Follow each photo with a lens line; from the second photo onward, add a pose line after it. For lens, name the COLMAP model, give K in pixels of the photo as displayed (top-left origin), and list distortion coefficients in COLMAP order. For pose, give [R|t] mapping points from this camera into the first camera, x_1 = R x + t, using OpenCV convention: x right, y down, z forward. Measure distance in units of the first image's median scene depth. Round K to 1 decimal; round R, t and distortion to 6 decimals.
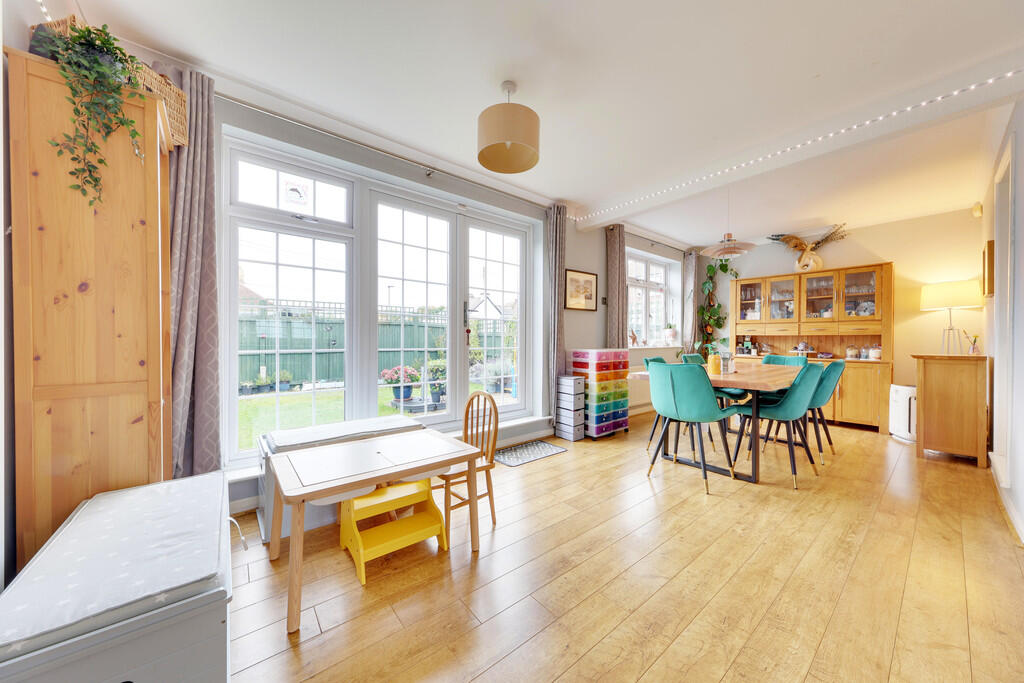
lens RADIAL K [[351.3, 0, 510.8], [0, 351.3, 341.3], [0, 0, 1]] dist [0.000060, -0.000035]
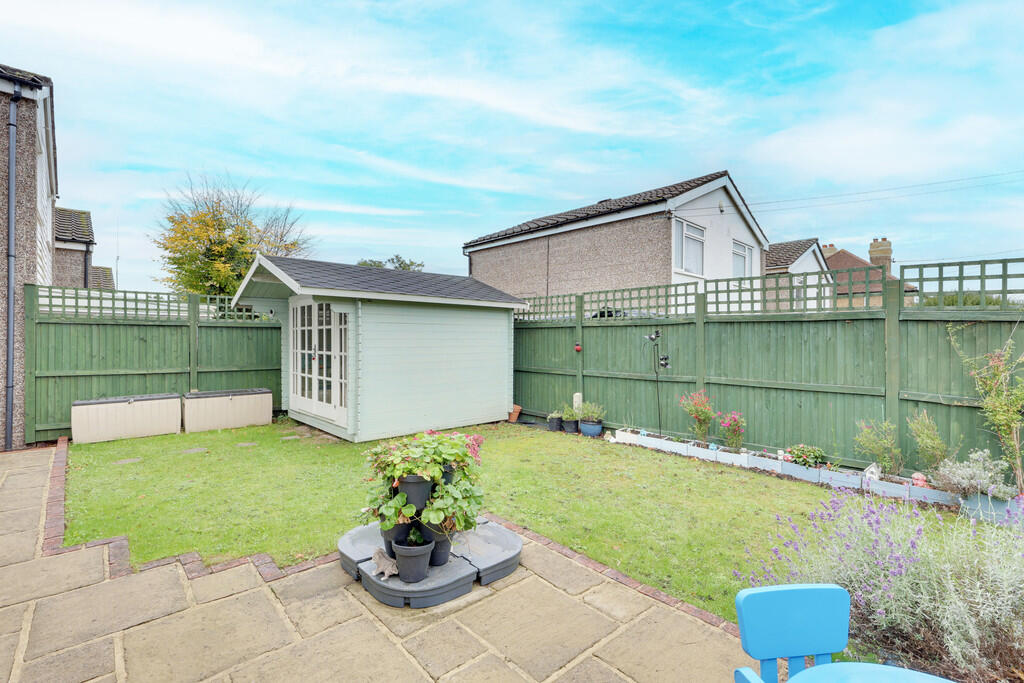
lens RADIAL K [[458.3, 0, 512.0], [0, 458.3, 341.5], [0, 0, 1]] dist [-0.001346, 0.000409]
pose [[0.058930, 0.000525, -0.998262, 0.338093], [-0.010696, 0.999943, -0.000106, -0.051178], [0.998205, 0.010683, 0.058932, 1.540046]]
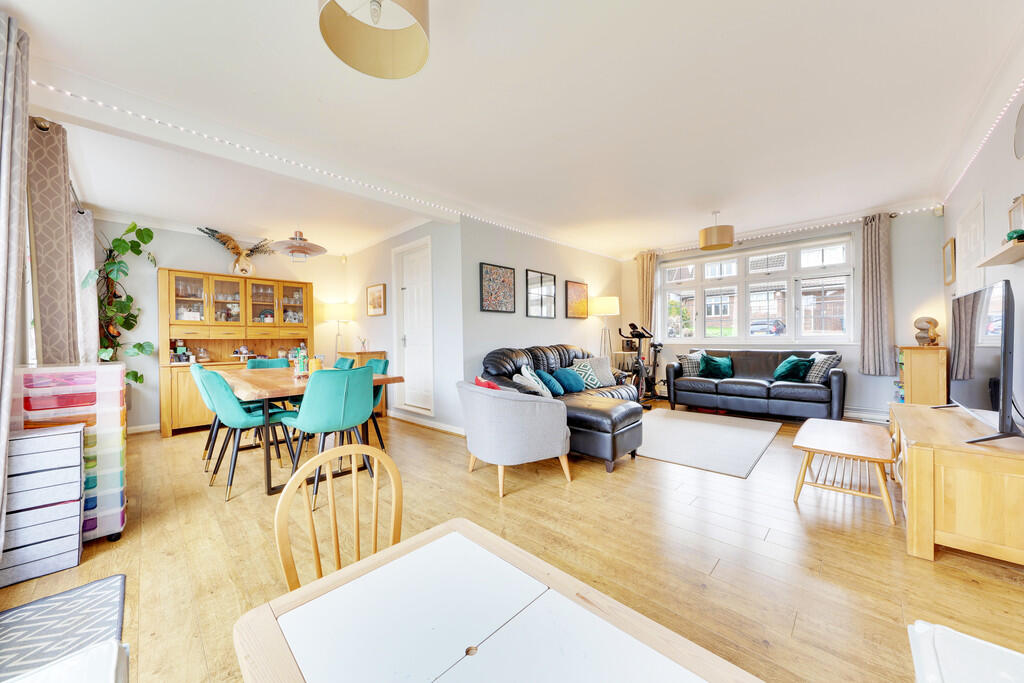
lens RADIAL K [[359.1, 0, 508.7], [0, 359.1, 342.1], [0, 0, 1]] dist [0.001363, 0.000072]
pose [[-0.116051, -0.008341, 0.993208, -0.290181], [0.018501, 0.999773, 0.010557, -0.004970], [-0.993071, 0.019600, -0.115870, 0.383758]]
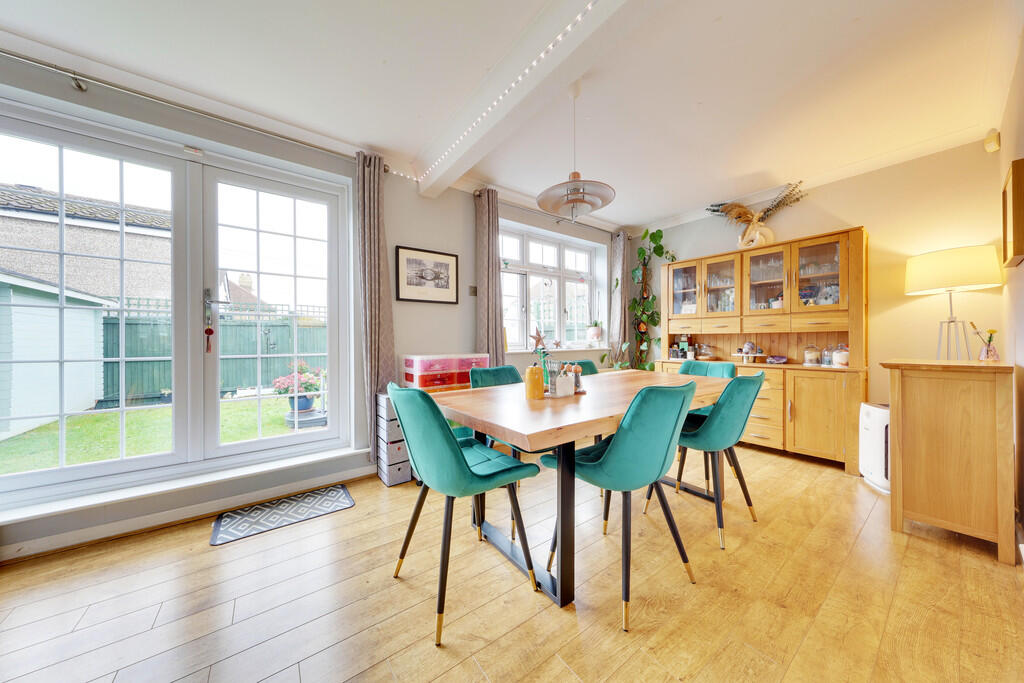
lens RADIAL K [[331.7, 0, 509.6], [0, 331.7, 341.8], [0, 0, 1]] dist [-0.000127, 0.000109]
pose [[0.999038, -0.009382, -0.042839, 0.362520], [0.009303, 0.999955, -0.002045, -0.001795], [0.042856, 0.001644, 0.999080, 0.275123]]
